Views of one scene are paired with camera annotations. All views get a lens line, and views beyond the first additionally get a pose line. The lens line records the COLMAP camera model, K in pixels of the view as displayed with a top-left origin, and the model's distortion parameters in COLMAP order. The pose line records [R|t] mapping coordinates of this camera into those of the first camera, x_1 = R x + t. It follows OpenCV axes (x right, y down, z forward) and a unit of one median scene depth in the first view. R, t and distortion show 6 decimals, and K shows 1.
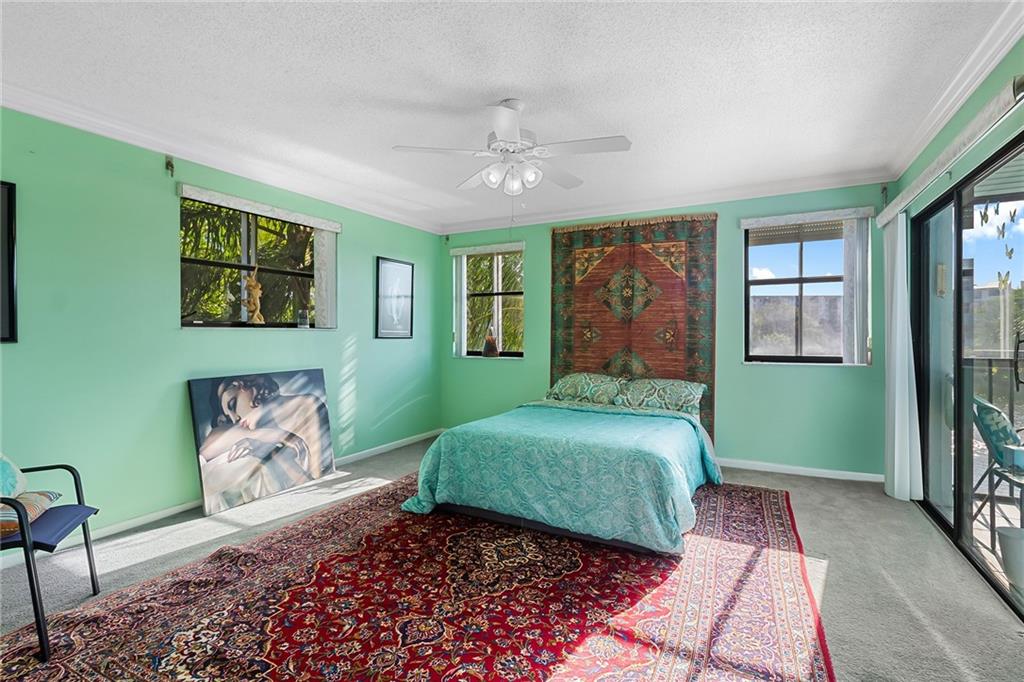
lens RADIAL K [[479.1, 0, 512.5], [0, 479.1, 336.1], [0, 0, 1]] dist [0.004126, 0.000216]
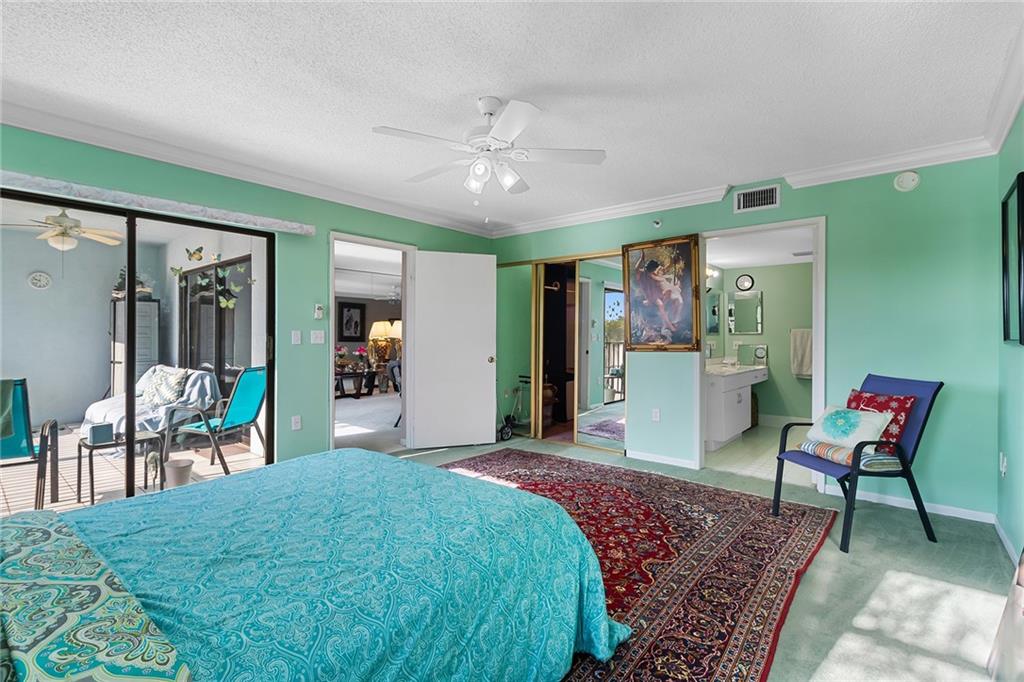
lens RADIAL K [[479.1, 0, 512.7], [0, 479.1, 337.2], [0, 0, 1]] dist [0.004126, 0.000216]
pose [[-0.975209, -0.003792, 0.221254, -0.325003], [-0.002484, 0.999978, 0.006186, -0.004054], [-0.221273, 0.005483, -0.975197, 2.367318]]
